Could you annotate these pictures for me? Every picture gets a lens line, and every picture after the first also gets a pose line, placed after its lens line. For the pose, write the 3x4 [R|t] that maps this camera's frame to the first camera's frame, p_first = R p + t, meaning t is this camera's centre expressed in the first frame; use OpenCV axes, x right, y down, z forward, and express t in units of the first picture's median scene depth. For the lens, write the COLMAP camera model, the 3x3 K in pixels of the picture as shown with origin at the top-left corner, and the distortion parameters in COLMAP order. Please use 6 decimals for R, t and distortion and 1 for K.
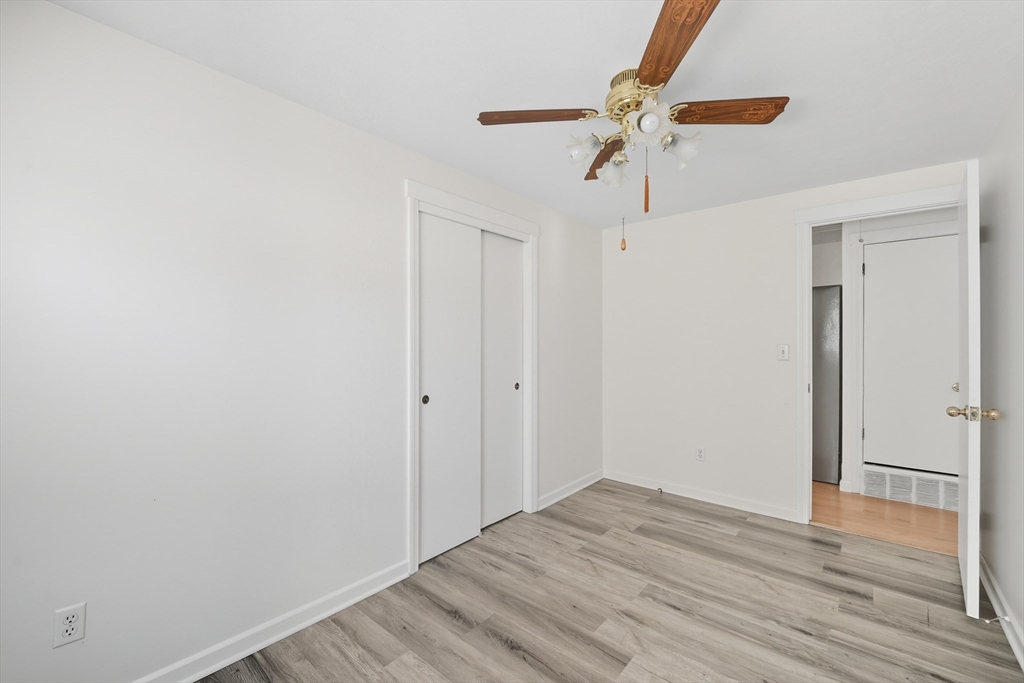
lens RADIAL K [[423.6, 0, 512.0], [0, 423.6, 336.1], [0, 0, 1]] dist [-0.009906, -0.000607]
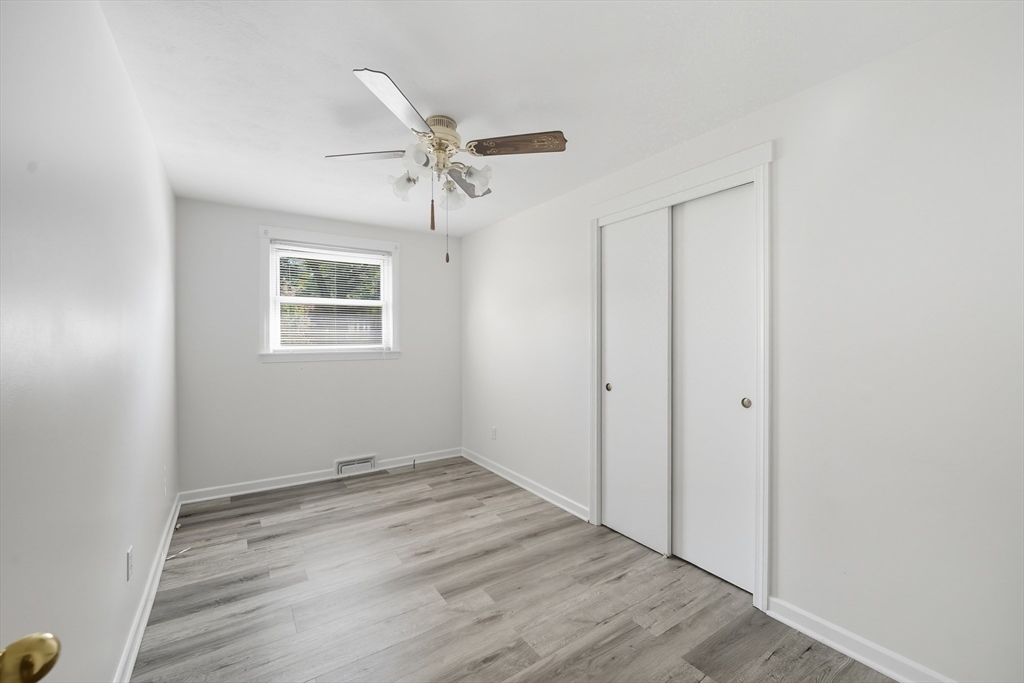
lens RADIAL K [[423.6, 0, 512.0], [0, 423.6, 336.1], [0, 0, 1]] dist [-0.009906, -0.000607]
pose [[-0.268697, 0.006887, -0.963200, 1.119127], [0.013396, 0.999904, 0.003412, 0.003818], [0.963132, -0.011986, -0.268764, 1.219165]]
